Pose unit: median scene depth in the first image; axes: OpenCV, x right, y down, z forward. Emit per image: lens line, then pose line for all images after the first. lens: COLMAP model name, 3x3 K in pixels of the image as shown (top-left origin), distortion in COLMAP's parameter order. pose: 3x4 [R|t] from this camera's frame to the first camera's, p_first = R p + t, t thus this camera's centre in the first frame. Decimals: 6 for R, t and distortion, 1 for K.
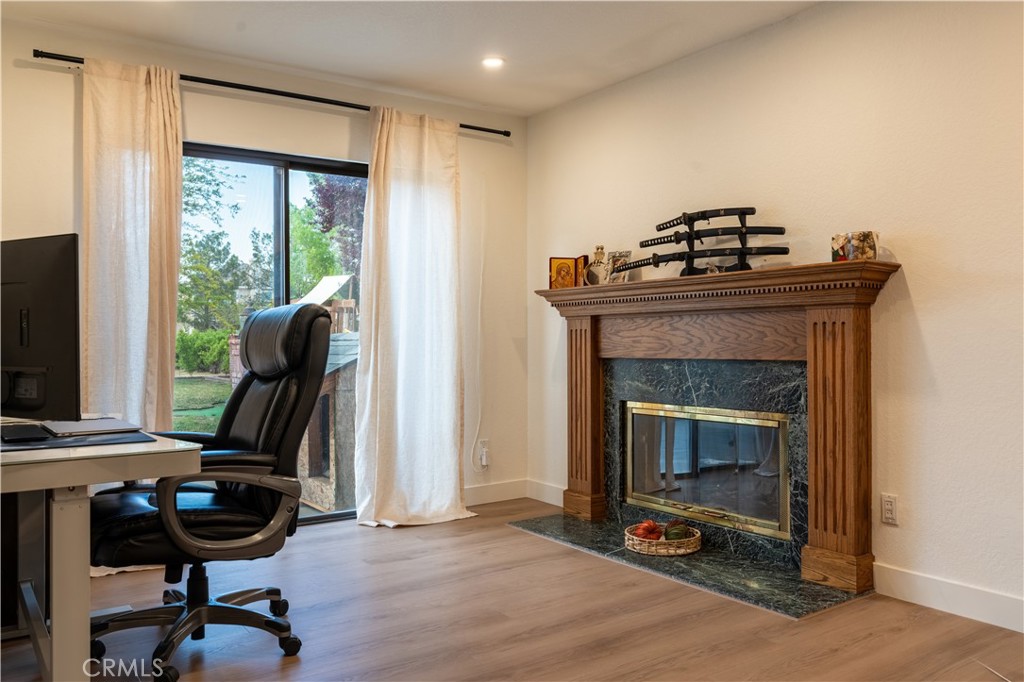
lens RADIAL K [[803.6, 0, 512.0], [0, 803.6, 341.0], [0, 0, 1]] dist [0.058130, -0.001703]
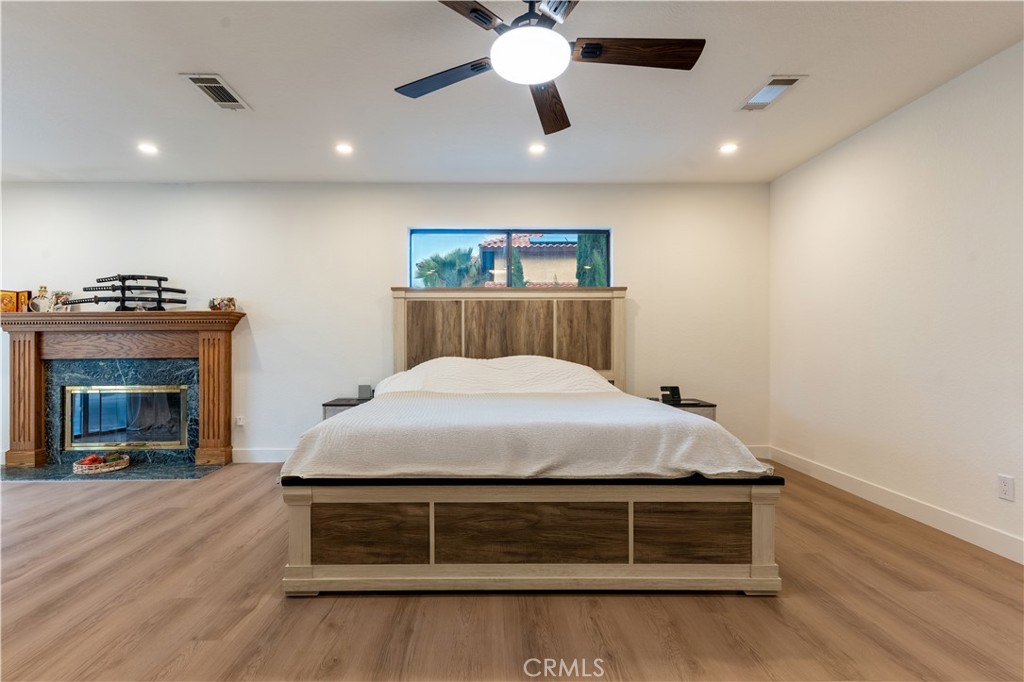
lens RADIAL K [[491.0, 0, 512.0], [0, 491.0, 341.0], [0, 0, 1]] dist [-0.002485, -0.000551]
pose [[0.538155, 0.009262, 0.842795, -0.223262], [0.003480, 0.999907, -0.013211, 0.001868], [-0.842839, 0.010043, 0.538073, -0.288580]]
